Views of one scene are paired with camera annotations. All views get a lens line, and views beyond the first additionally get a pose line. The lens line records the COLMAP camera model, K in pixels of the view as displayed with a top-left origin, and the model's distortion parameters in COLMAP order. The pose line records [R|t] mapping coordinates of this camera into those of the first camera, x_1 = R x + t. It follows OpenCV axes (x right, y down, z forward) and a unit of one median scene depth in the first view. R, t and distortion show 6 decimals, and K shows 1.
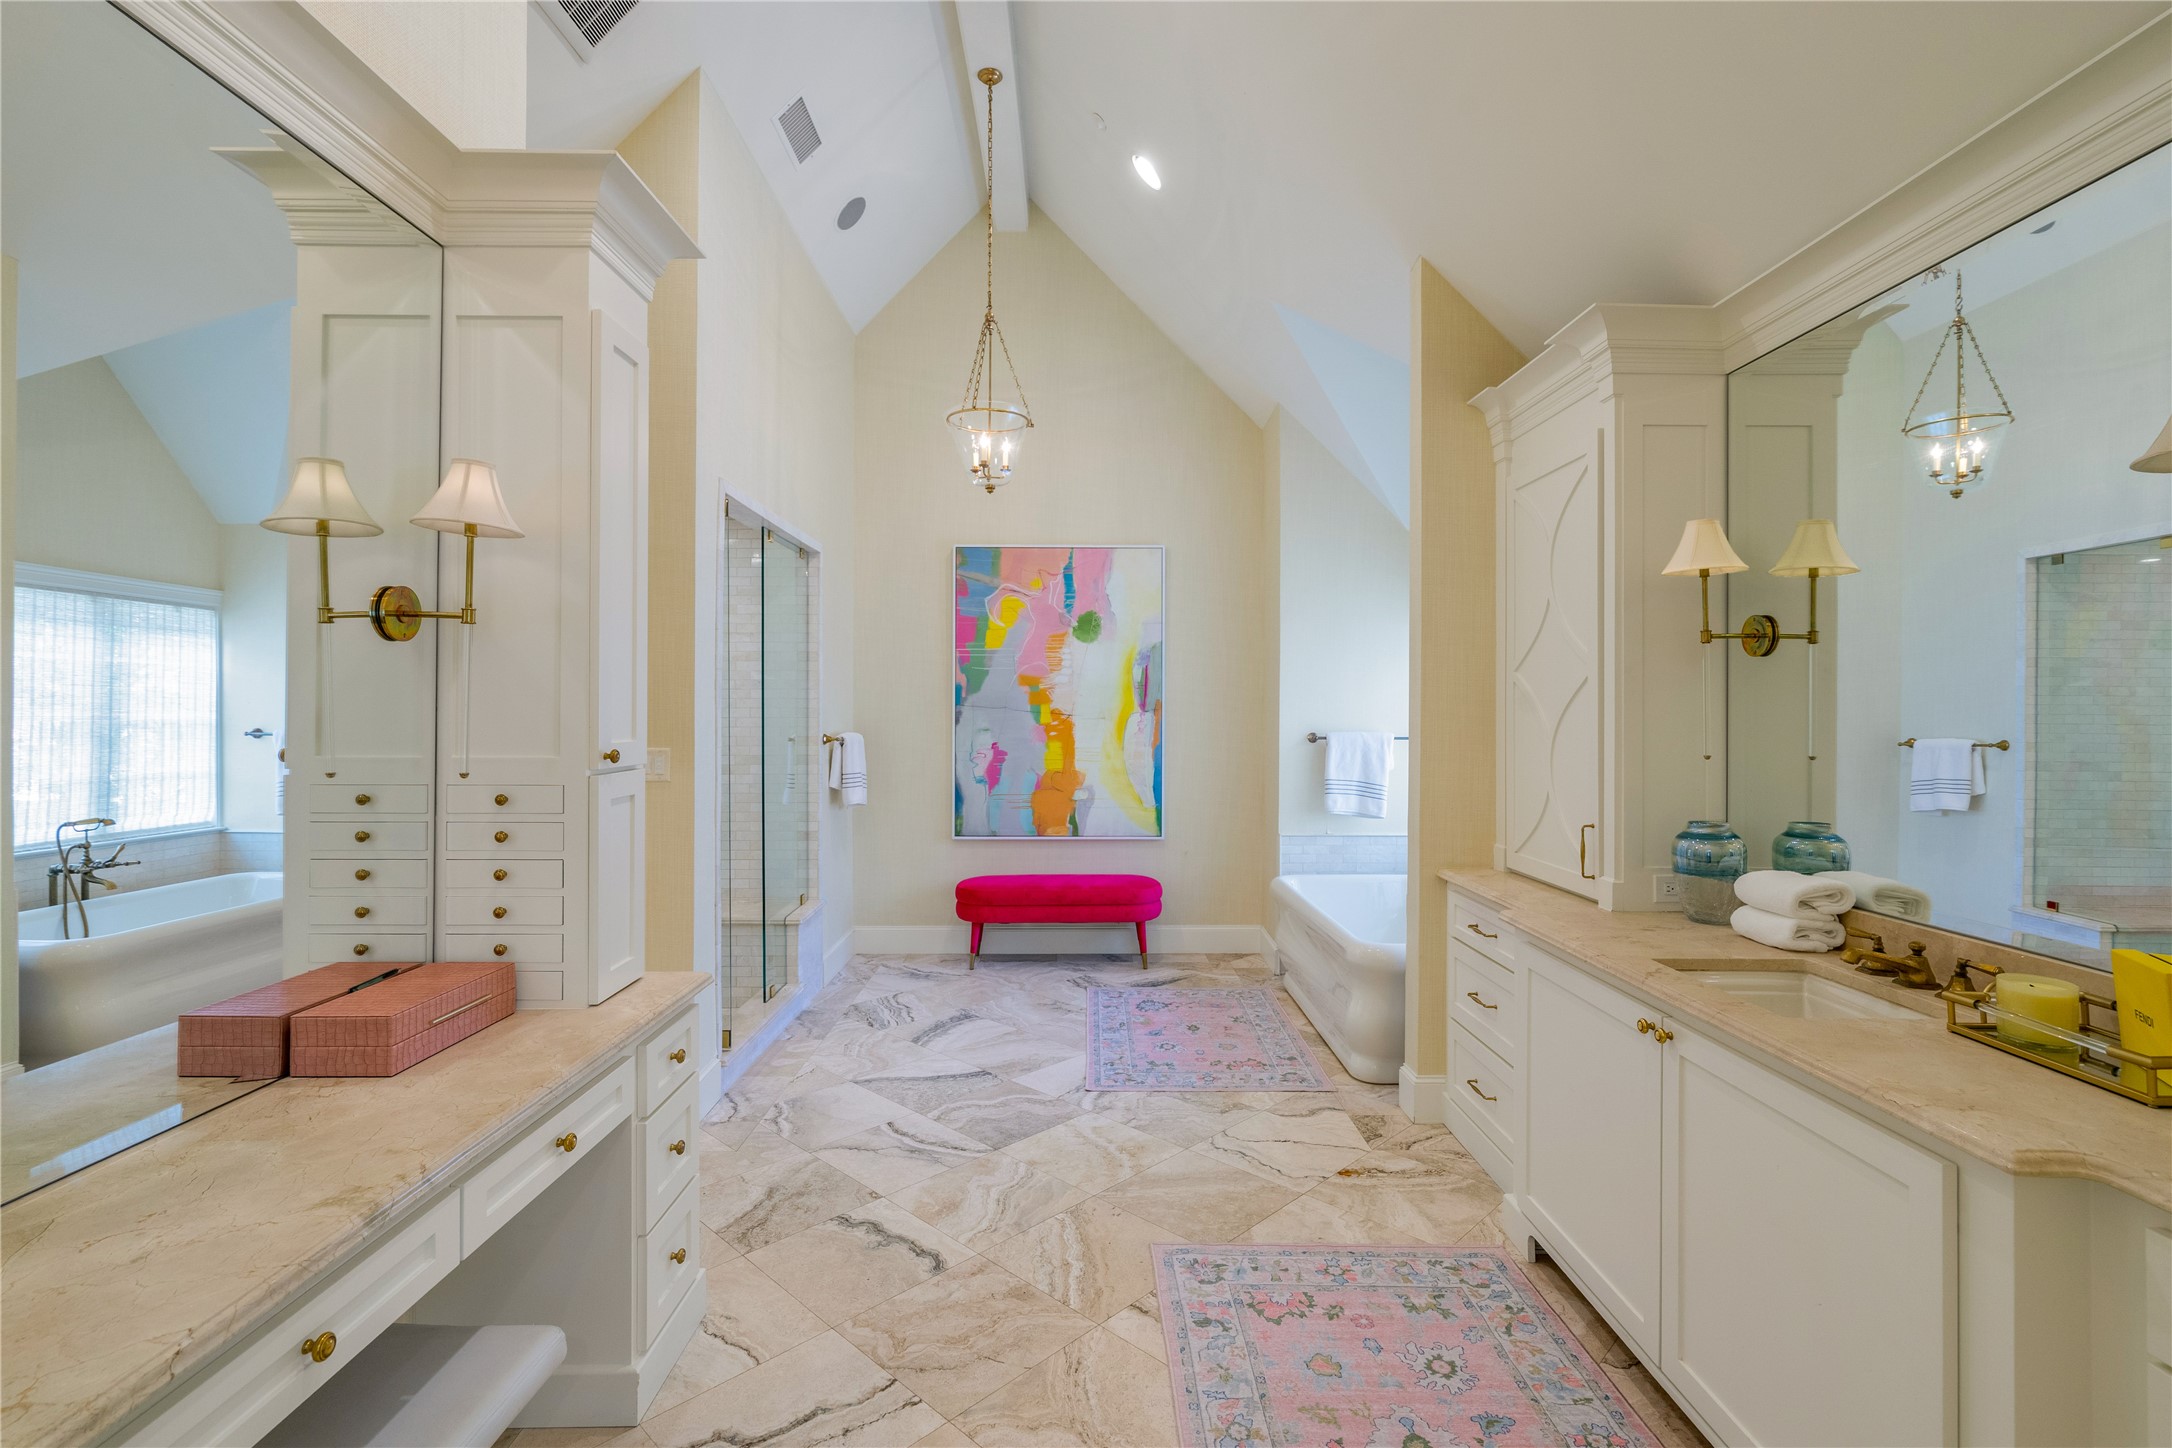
lens RADIAL K [[1003.1, 0, 1080.0], [0, 1003.1, 710.8], [0, 0, 1]] dist [-0.003437, 0.002012]
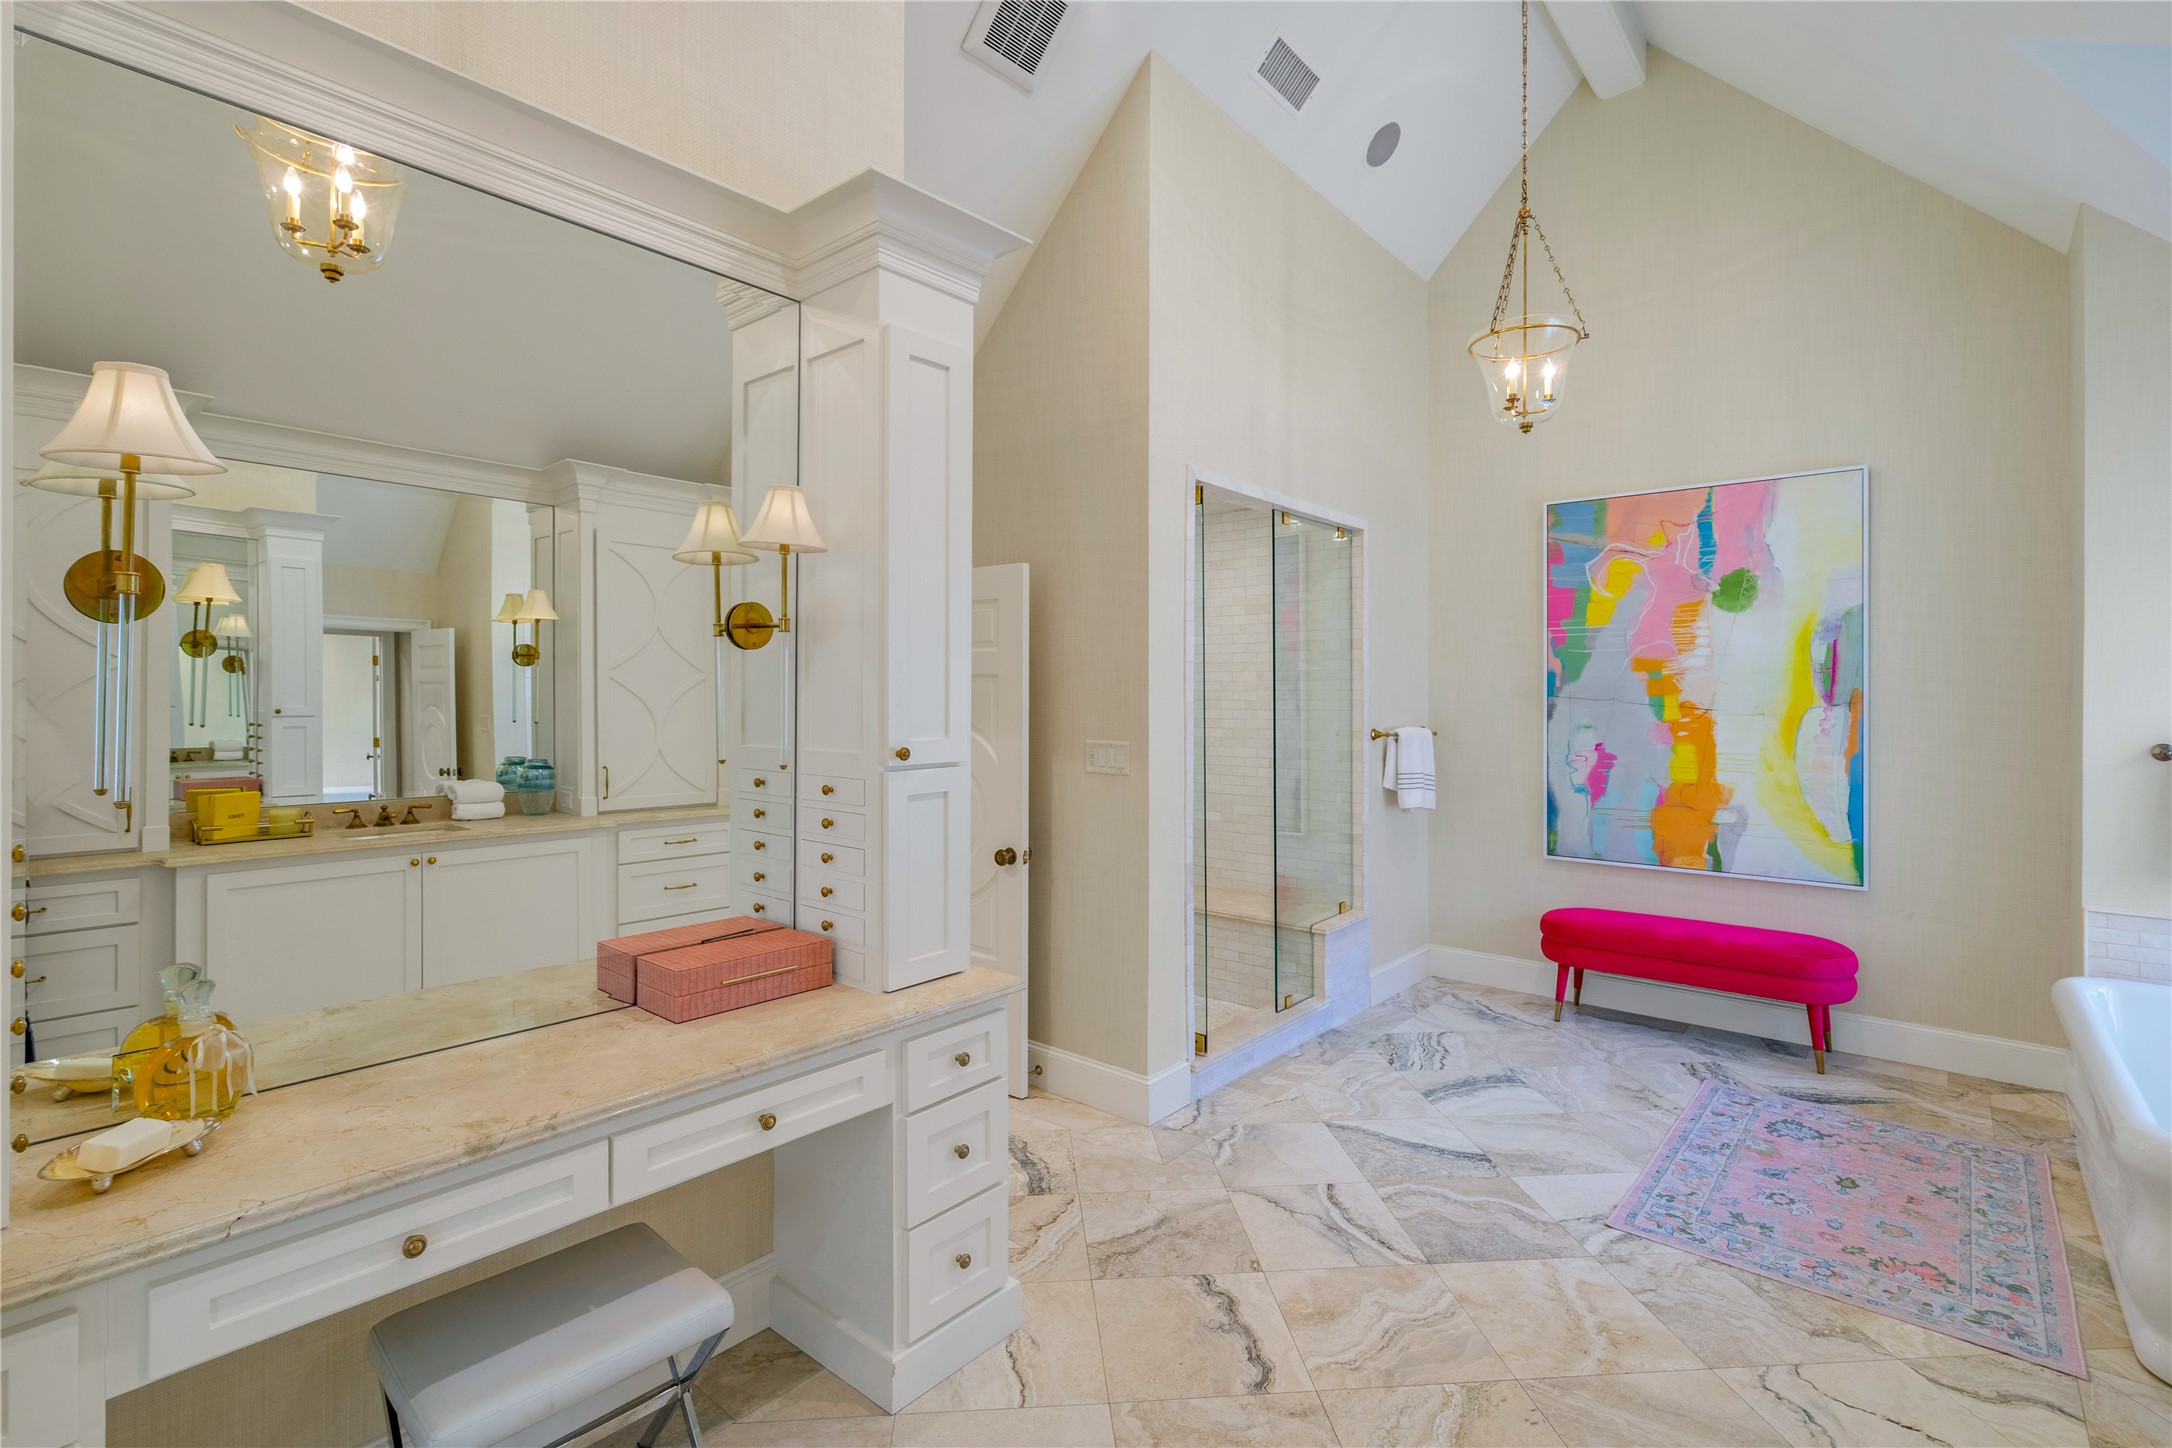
lens RADIAL K [[1003.1, 0, 1081.0], [0, 1003.1, 697.9], [0, 0, 1]] dist [-0.003437, 0.002012]
pose [[0.753052, 0.001364, -0.657959, 0.231446], [-0.000859, 0.999999, 0.001090, -0.008852], [0.657960, -0.000256, 0.753053, 0.226653]]
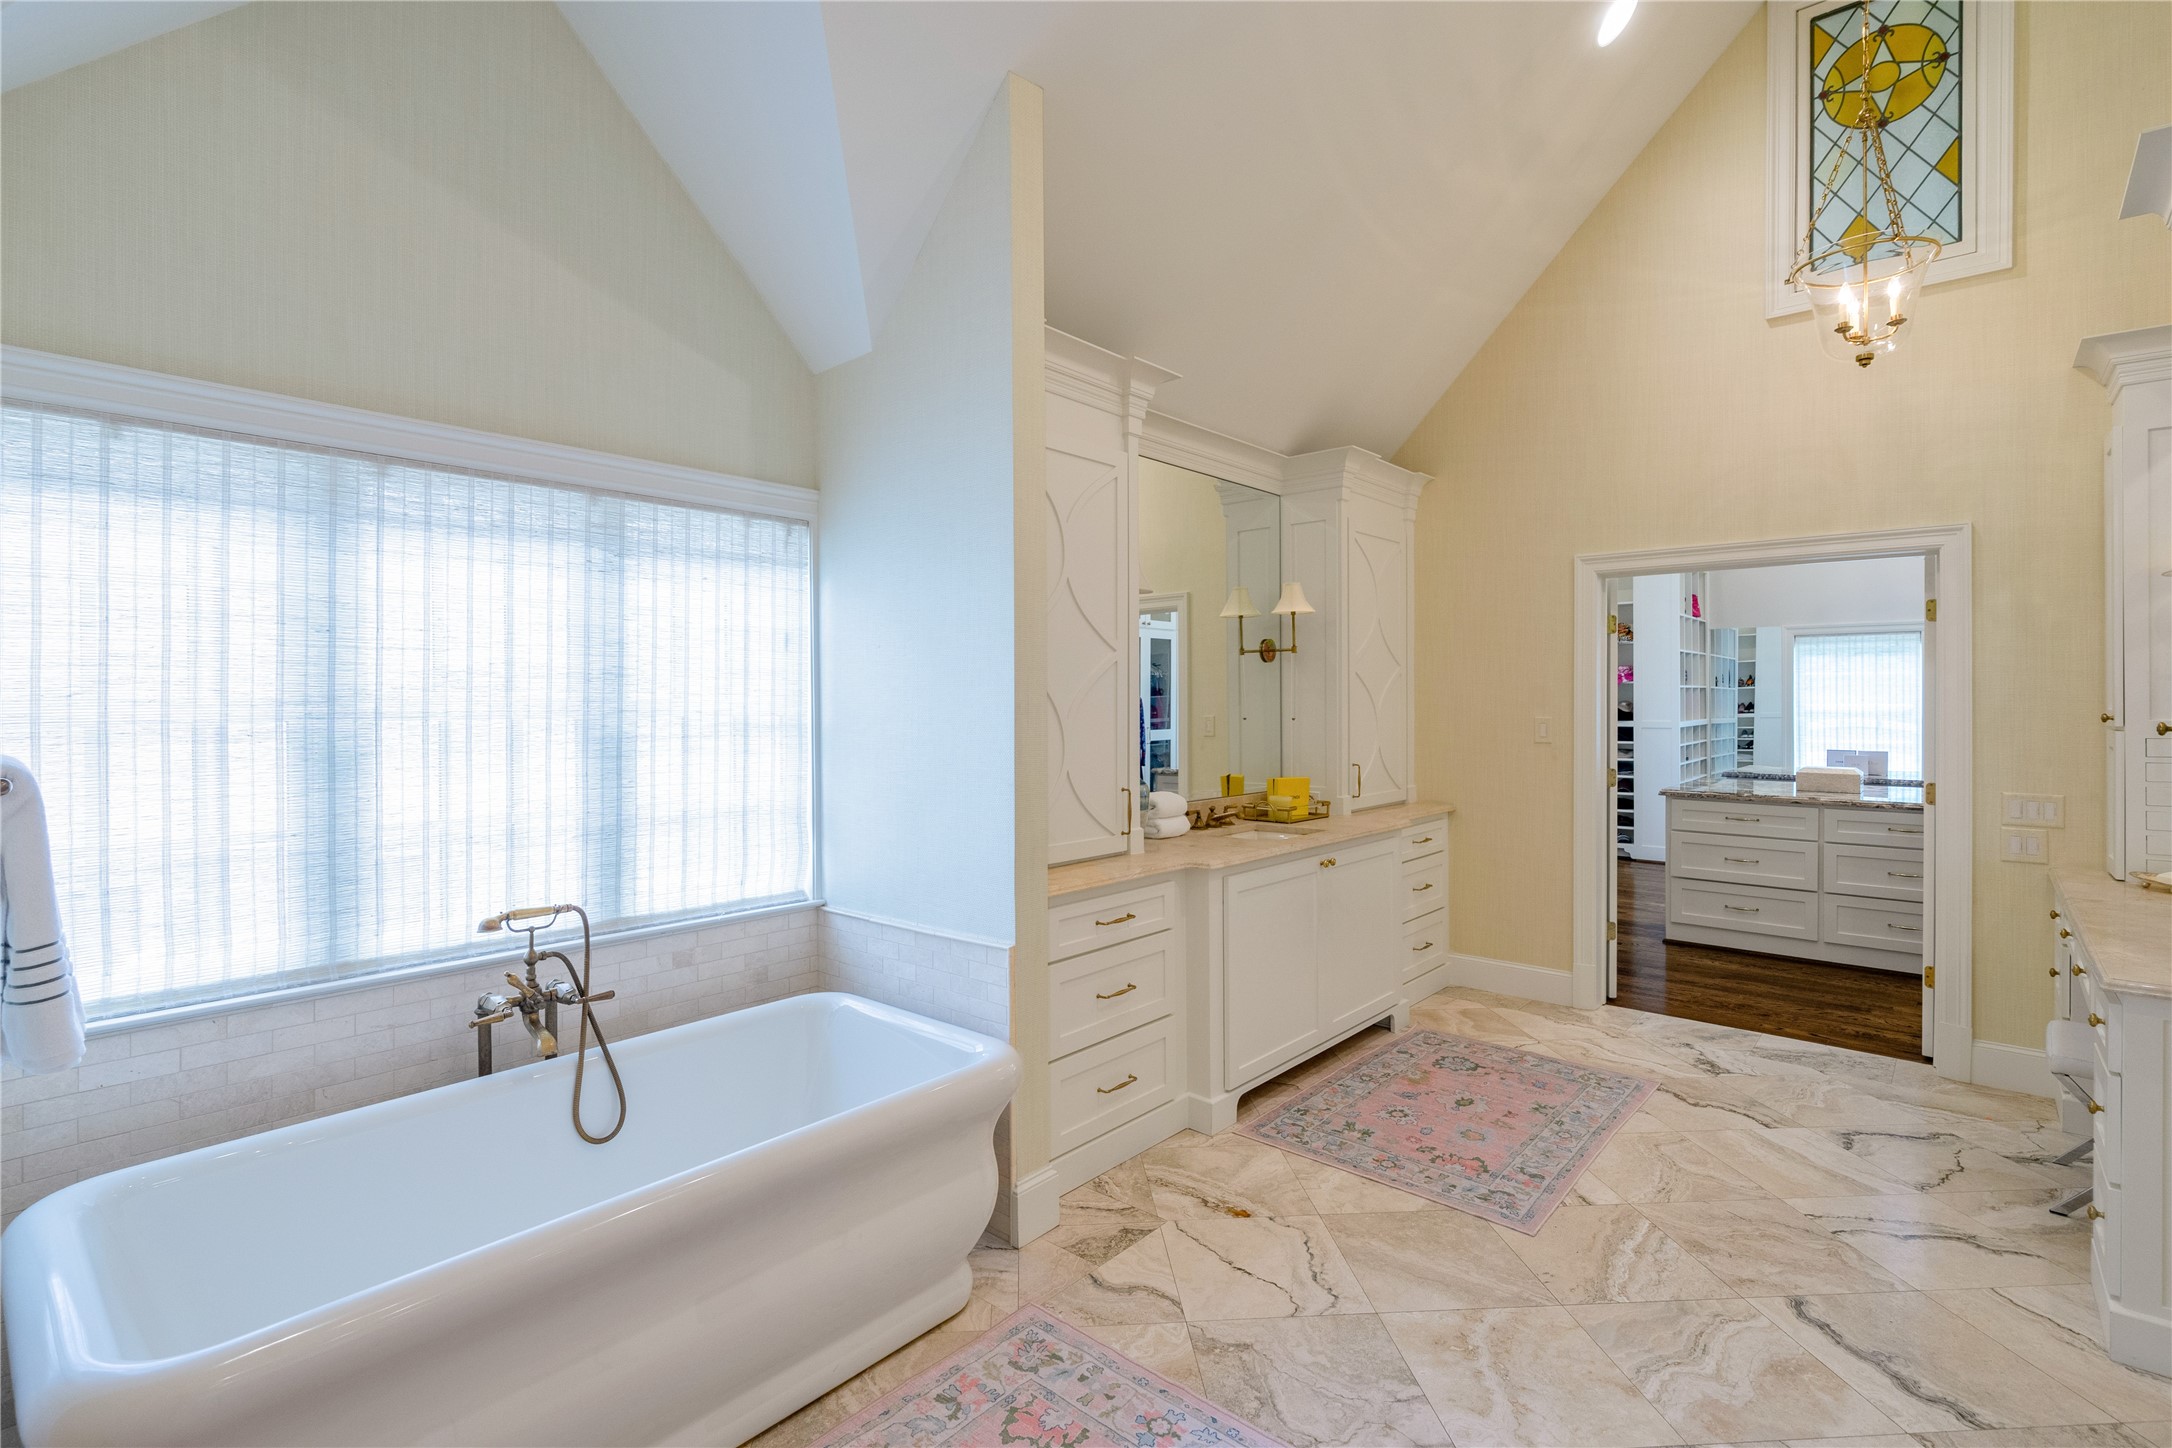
lens RADIAL K [[1003.1, 0, 1118.7], [0, 1003.1, 702.6], [0, 0, 1]] dist [-0.003437, 0.002012]
pose [[-0.764740, 0.000867, 0.644338, -0.203958], [0.000786, 1.000000, -0.000412, 0.017804], [-0.644338, 0.000192, -0.764741, 1.658840]]
